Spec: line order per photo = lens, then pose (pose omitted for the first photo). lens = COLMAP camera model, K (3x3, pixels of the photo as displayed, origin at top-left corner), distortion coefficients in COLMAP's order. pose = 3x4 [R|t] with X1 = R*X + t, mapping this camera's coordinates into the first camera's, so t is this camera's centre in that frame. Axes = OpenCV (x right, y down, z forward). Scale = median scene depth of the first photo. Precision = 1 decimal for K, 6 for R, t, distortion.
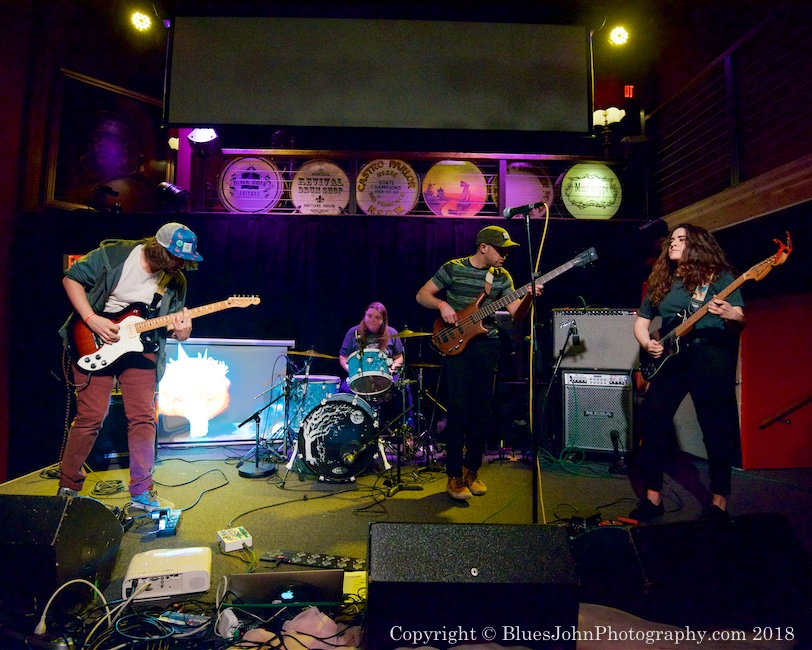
lens RADIAL K [[452.6, 0, 374.1], [0, 452.6, 322.4], [0, 0, 1]] dist [-0.006079, -0.001145]
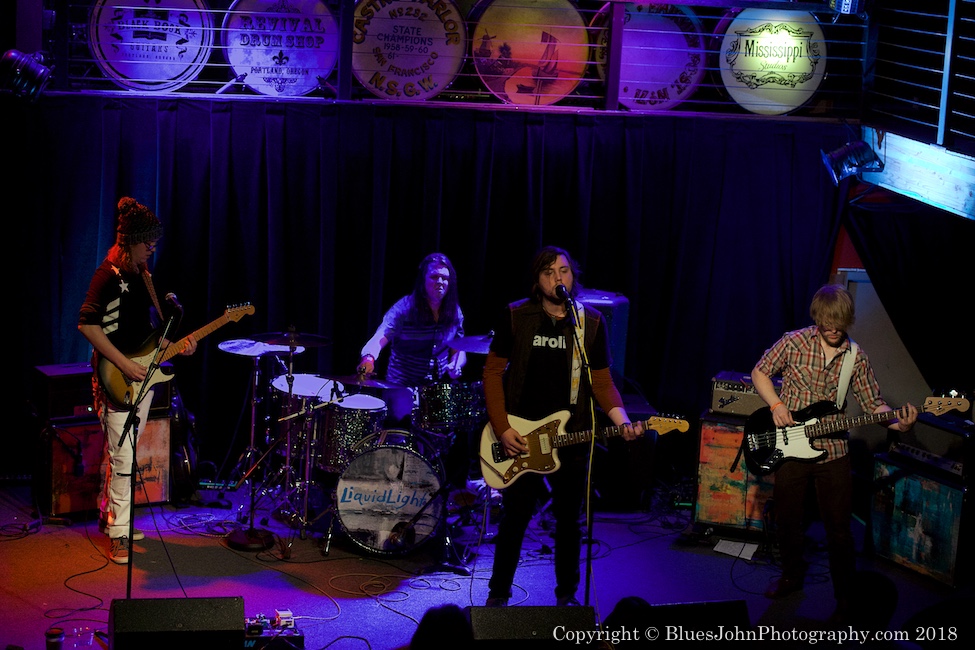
lens RADIAL K [[1993.1, 0, 487.5], [0, 1993.1, 325.0], [0, 0, 1]] dist [-0.072240, -0.301025]
pose [[0.983363, 0.003405, 0.181621, -0.364967], [-0.048457, 0.968511, 0.244208, -0.661501], [-0.175070, -0.248946, 0.952563, -1.612103]]
